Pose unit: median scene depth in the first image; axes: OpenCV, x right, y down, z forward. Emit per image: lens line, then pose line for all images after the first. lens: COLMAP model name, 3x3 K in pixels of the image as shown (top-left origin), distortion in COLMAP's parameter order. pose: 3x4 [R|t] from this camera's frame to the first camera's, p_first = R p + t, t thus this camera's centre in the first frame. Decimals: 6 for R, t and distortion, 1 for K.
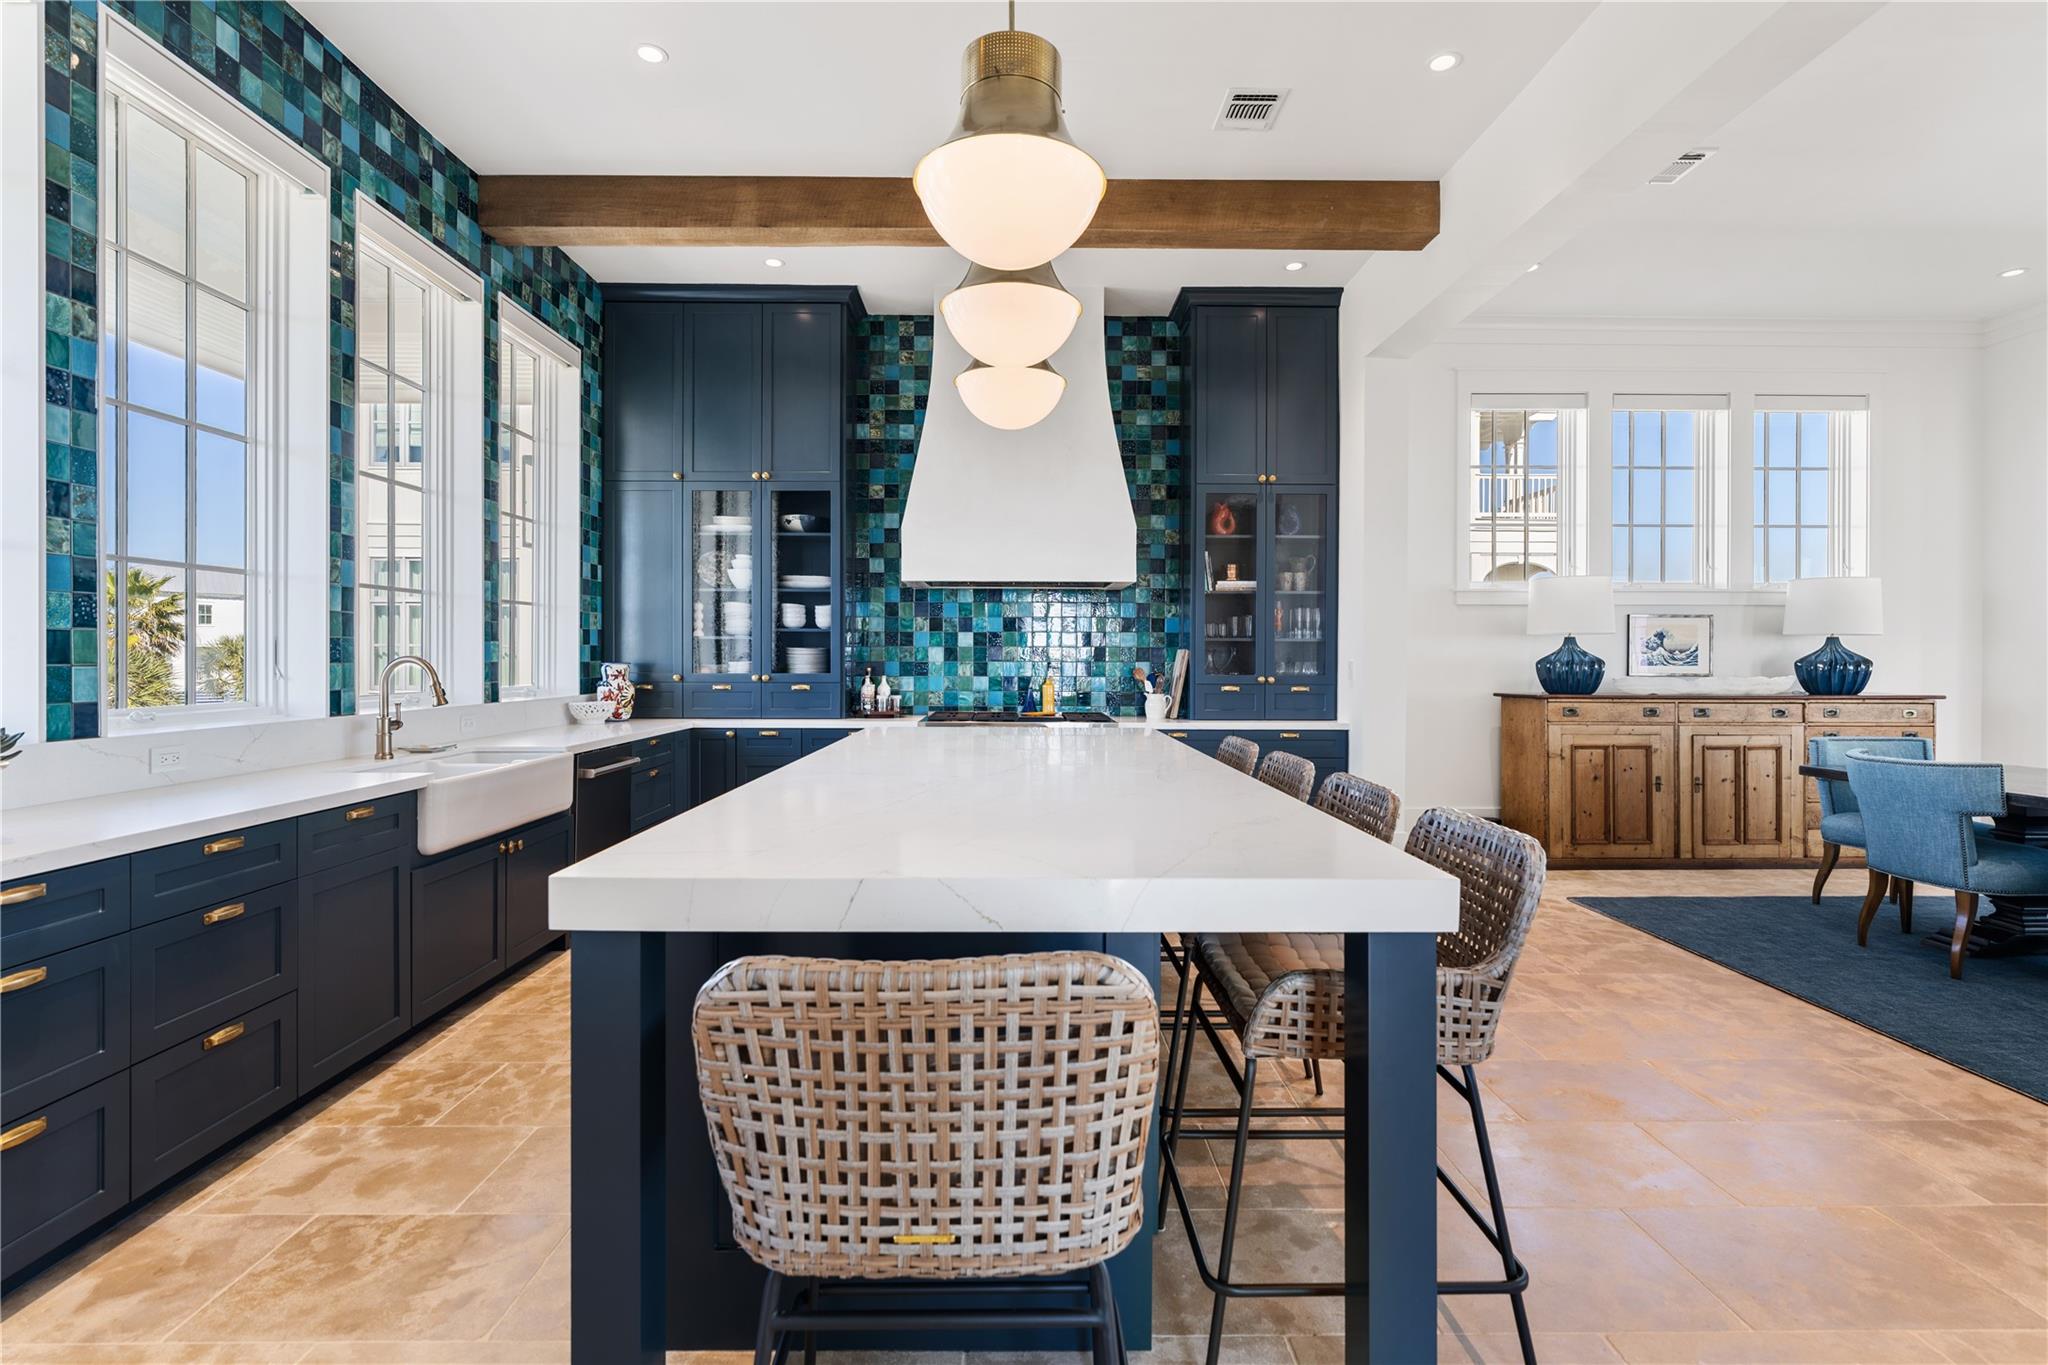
lens RADIAL K [[929.3, 0, 1024.1], [0, 929.3, 654.6], [0, 0, 1]] dist [-0.004569, 0.002151]
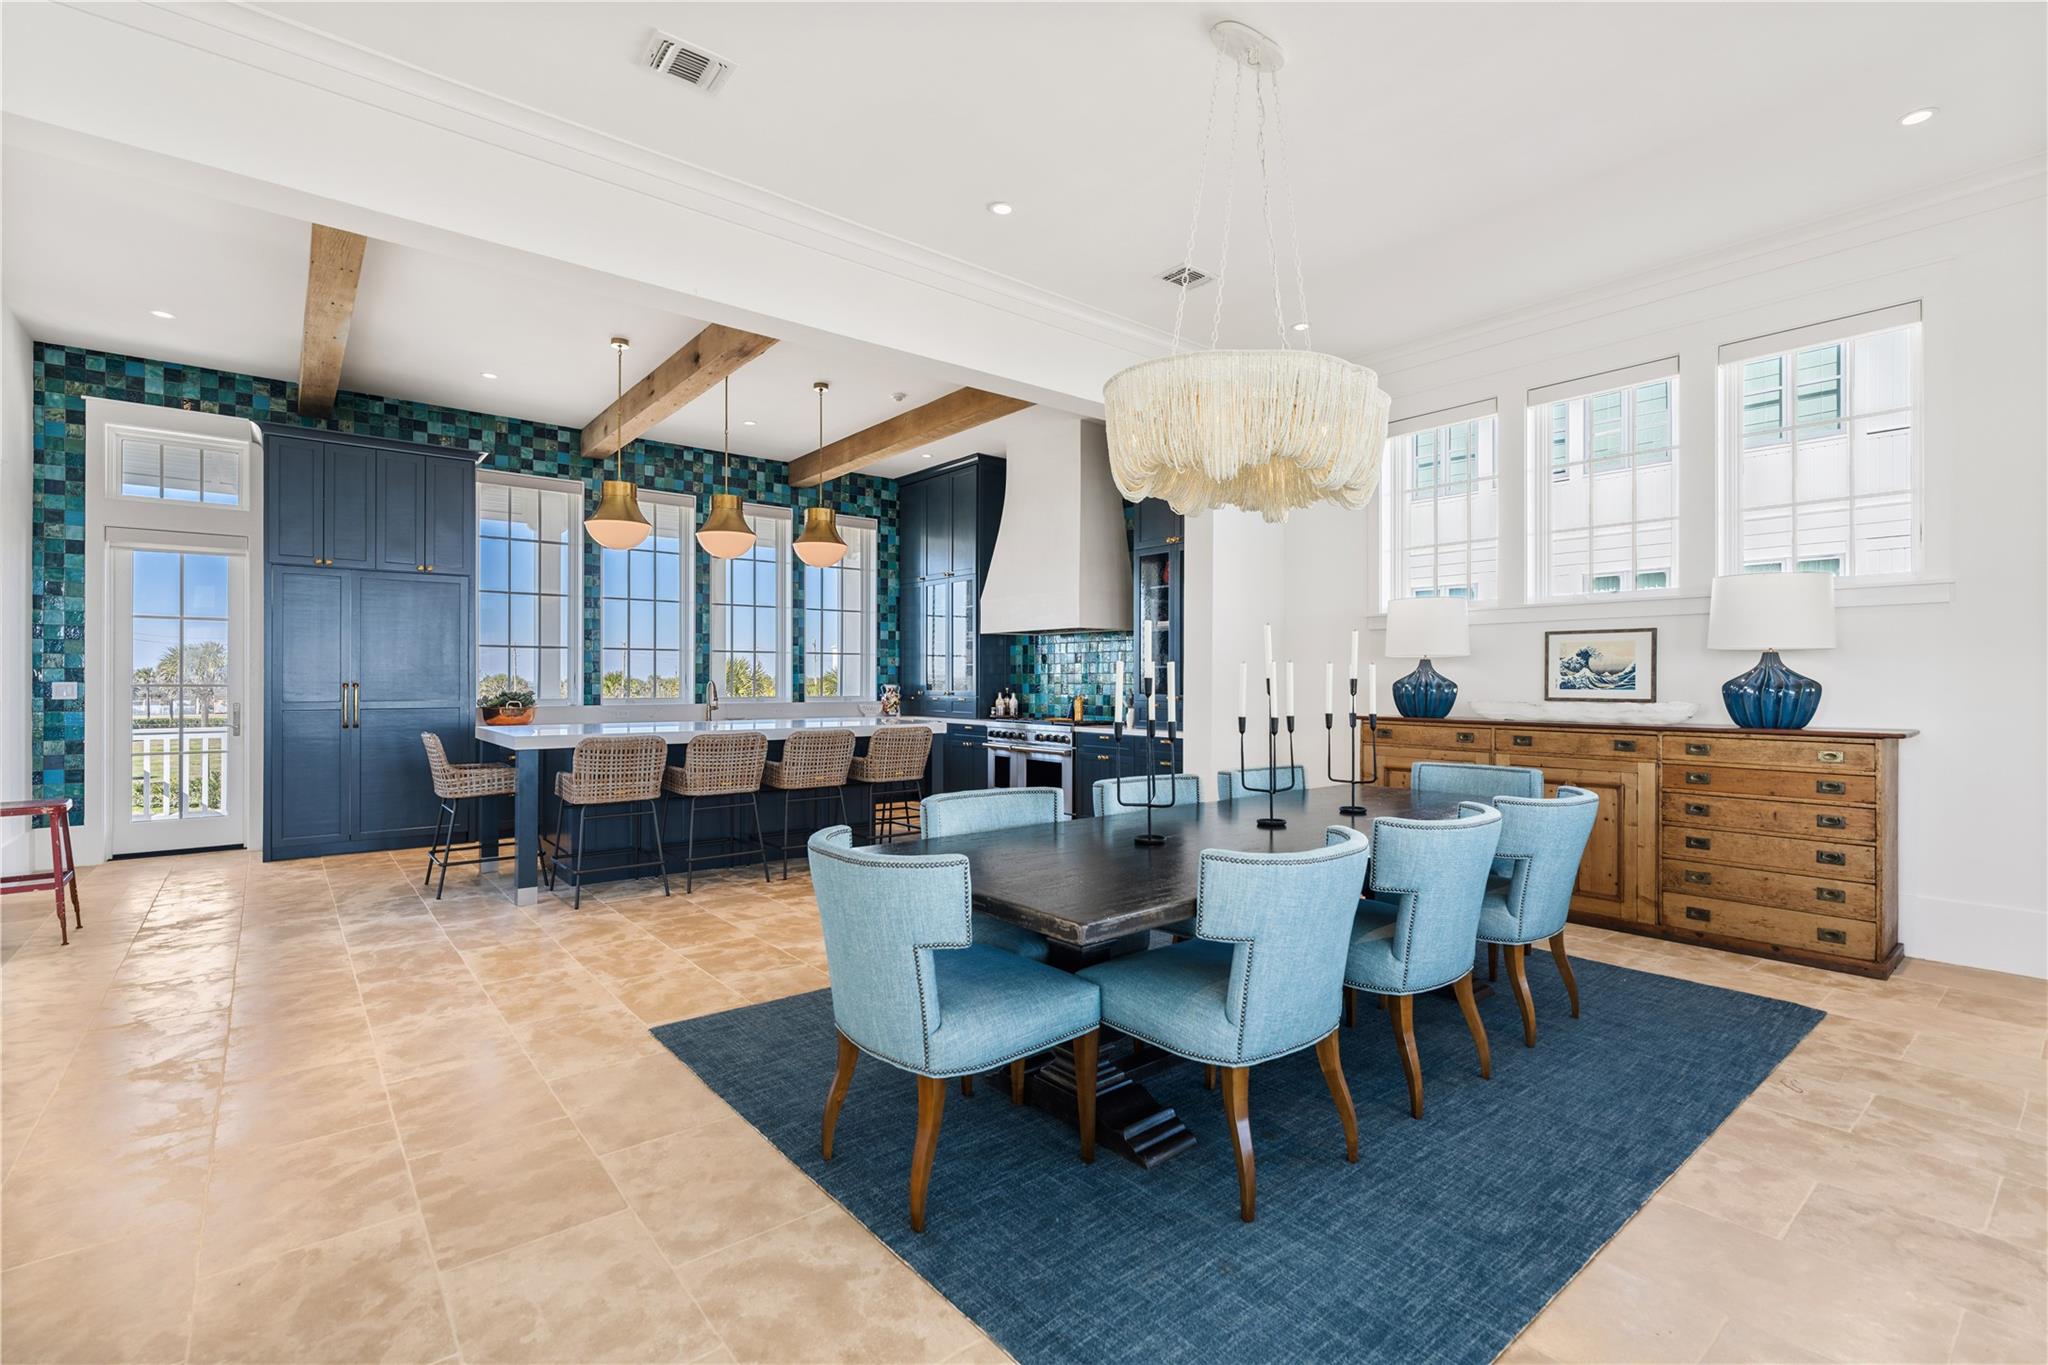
lens RADIAL K [[929.3, 0, 1029.5], [0, 929.3, 671.4], [0, 0, 1]] dist [-0.004569, 0.002151]
pose [[0.623618, -0.009883, -0.781667, 1.137827], [0.002539, 0.999940, -0.010618, 0.003388], [0.781725, 0.004637, 0.623606, 0.057674]]
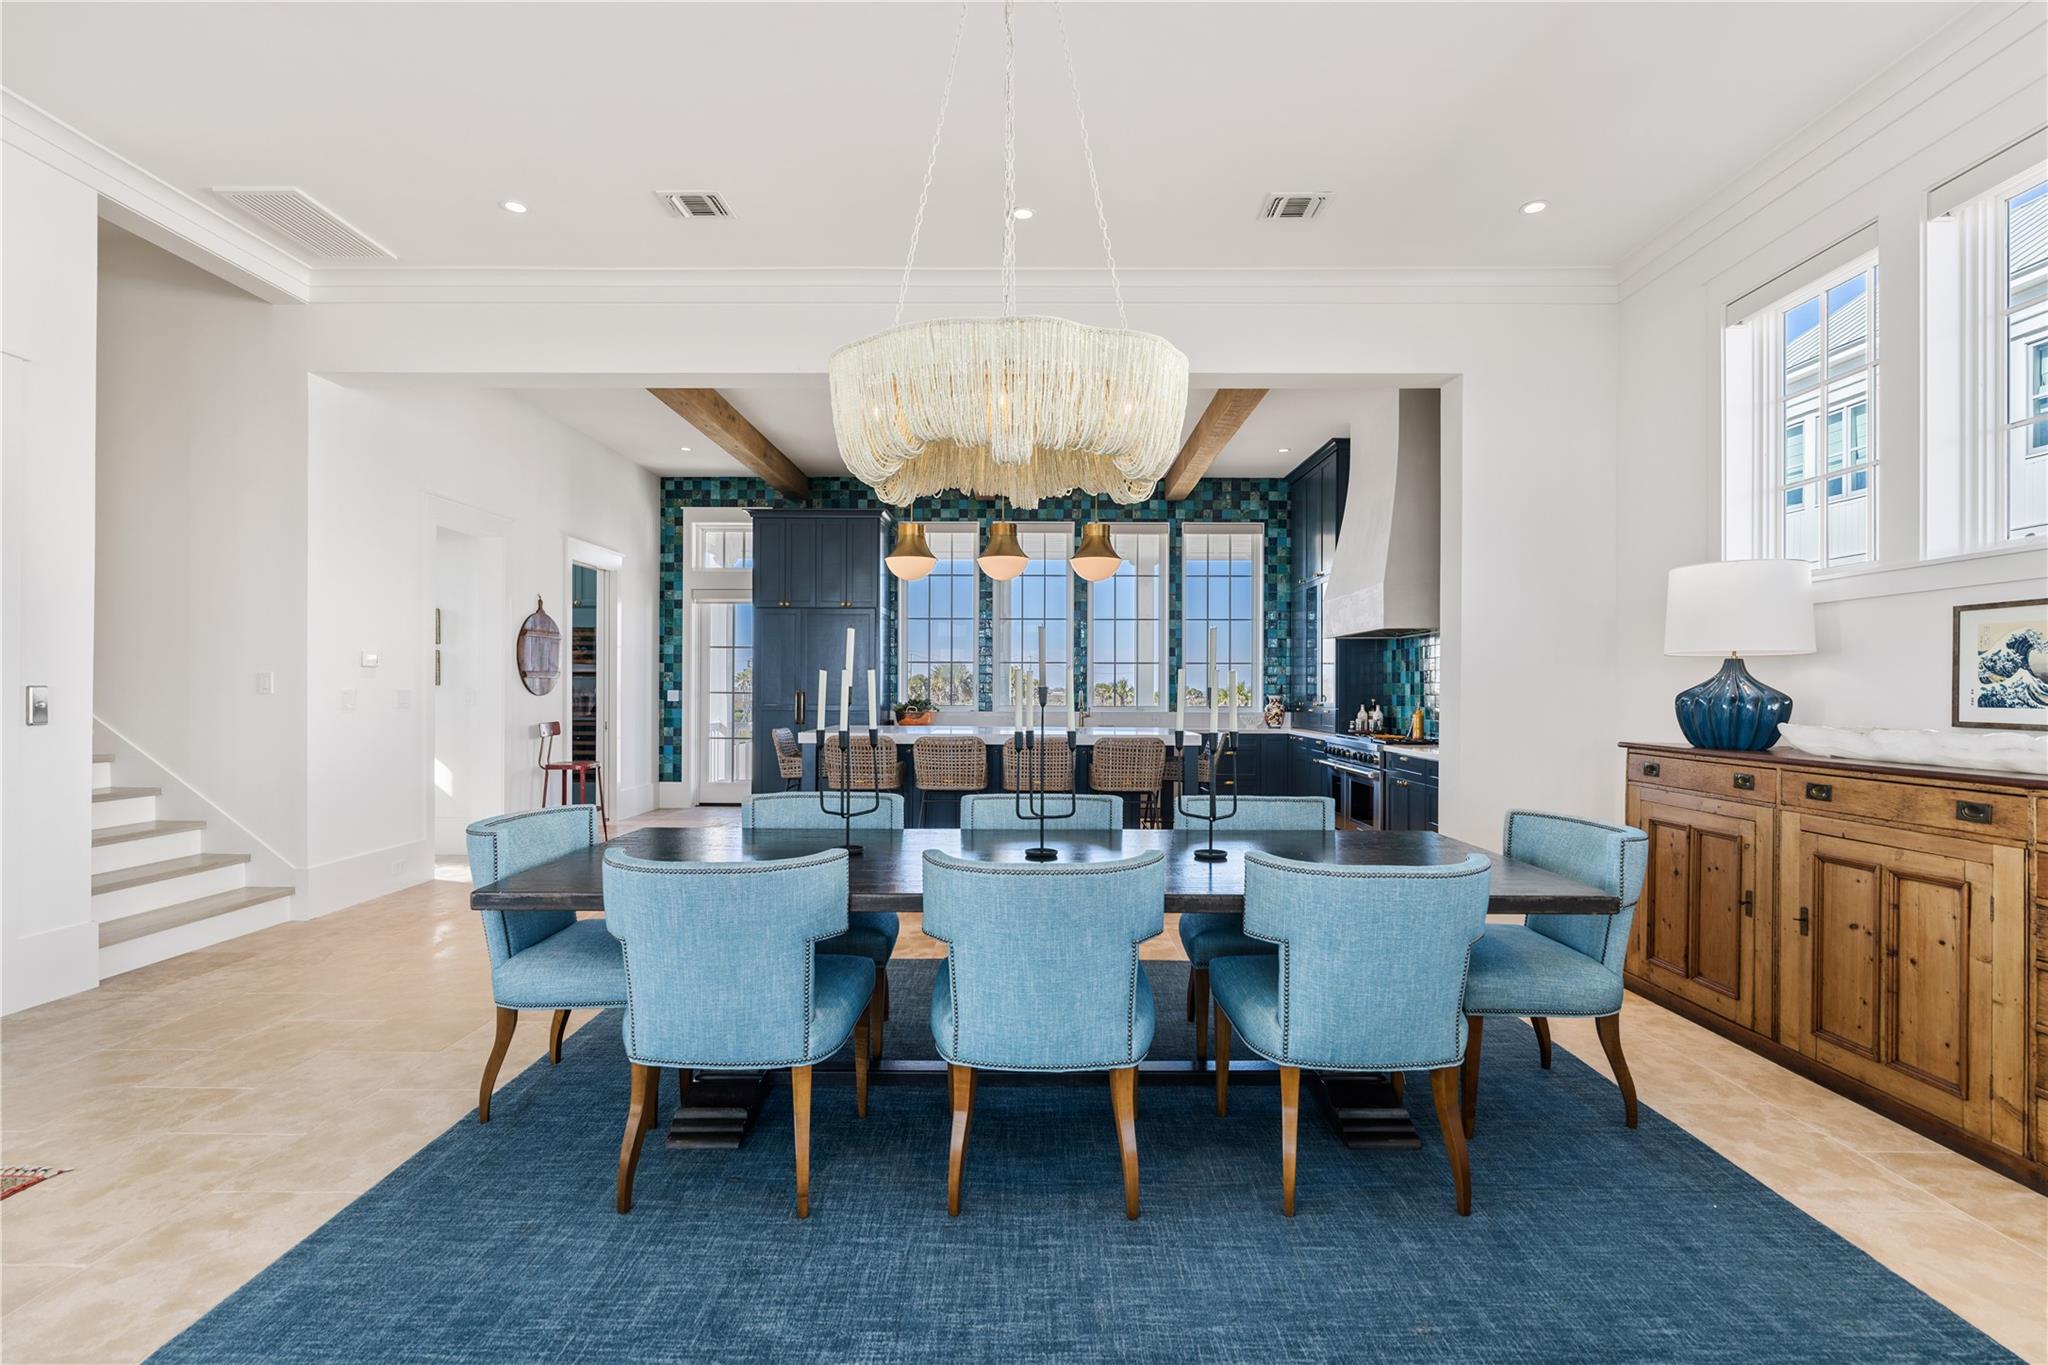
lens RADIAL K [[929.3, 0, 1022.4], [0, 929.3, 683.9], [0, 0, 1]] dist [-0.004569, 0.002151]
pose [[-0.027766, -0.009285, -0.999571, 1.284520], [-0.001186, 0.999956, -0.009255, 0.005043], [0.999614, 0.000929, -0.027776, 0.548816]]
